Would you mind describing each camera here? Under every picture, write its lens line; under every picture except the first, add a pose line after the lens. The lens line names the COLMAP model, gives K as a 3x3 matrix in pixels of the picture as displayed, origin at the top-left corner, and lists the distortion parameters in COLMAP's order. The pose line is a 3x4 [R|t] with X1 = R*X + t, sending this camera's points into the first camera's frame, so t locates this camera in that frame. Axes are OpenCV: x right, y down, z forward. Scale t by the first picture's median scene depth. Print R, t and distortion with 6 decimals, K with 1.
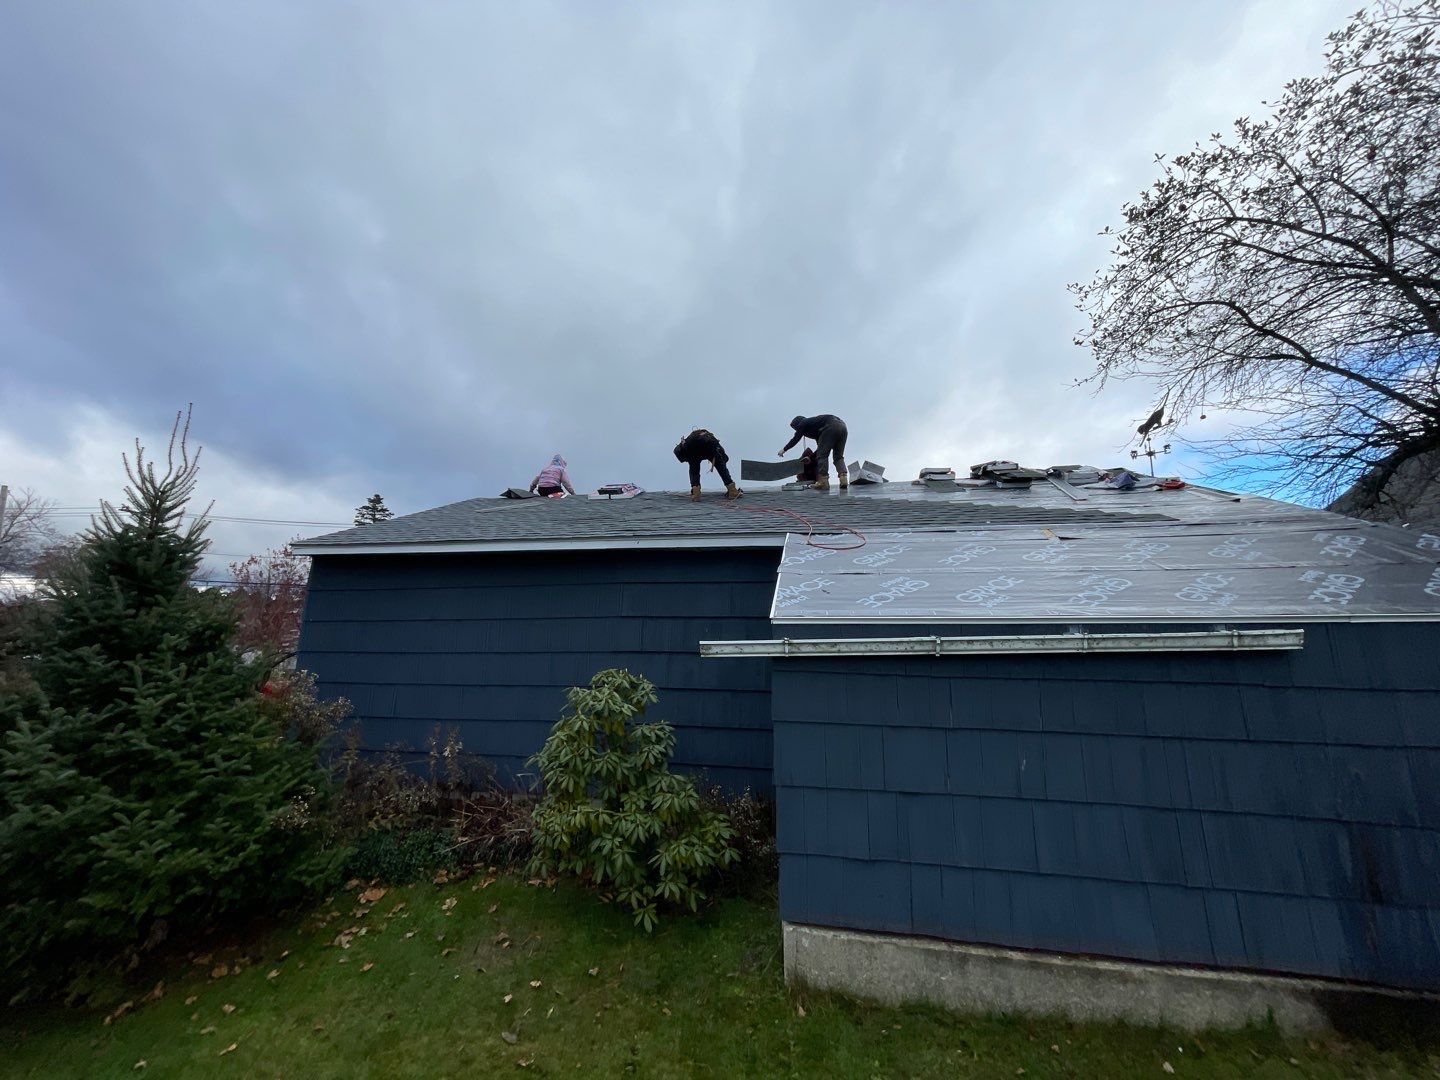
lens RADIAL K [[577.5, 0, 716.7], [0, 577.5, 540.4], [0, 0, 1]] dist [-0.001181, 0.000549]
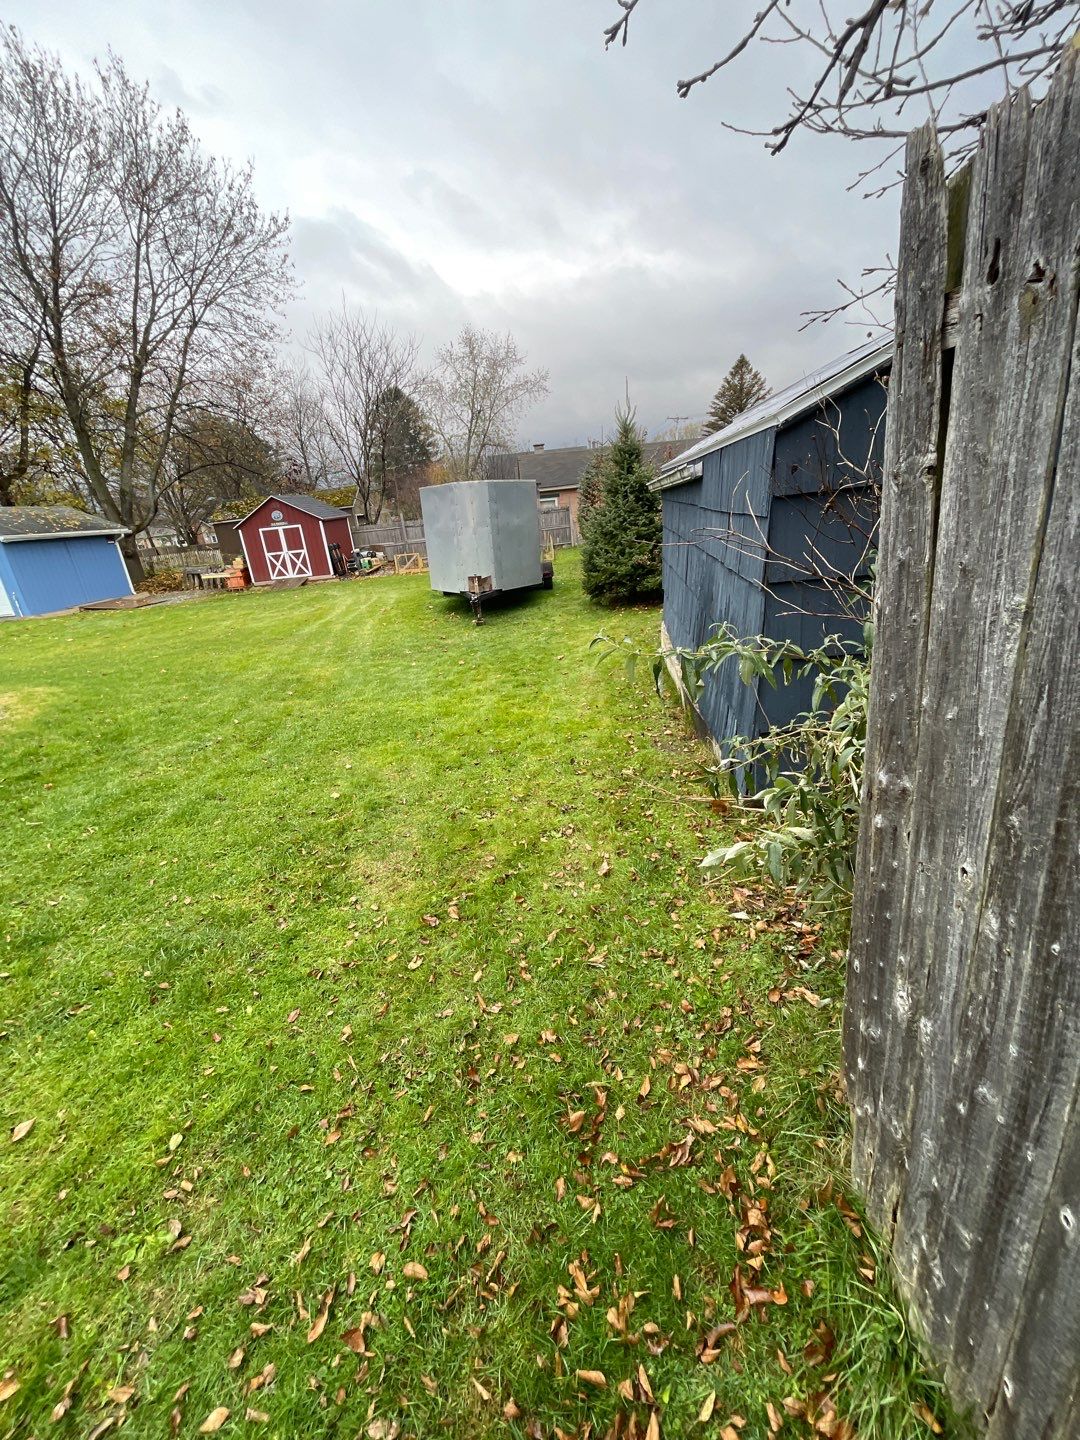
lens RADIAL K [[574.1, 0, 532.3], [0, 574.1, 711.2], [0, 0, 1]] dist [0.009436, -0.000581]
pose [[0.067557, 0.331328, -0.941094, 2.119735], [0.264223, 0.903629, 0.337105, 0.108918], [0.962093, -0.271433, -0.026498, 0.466319]]
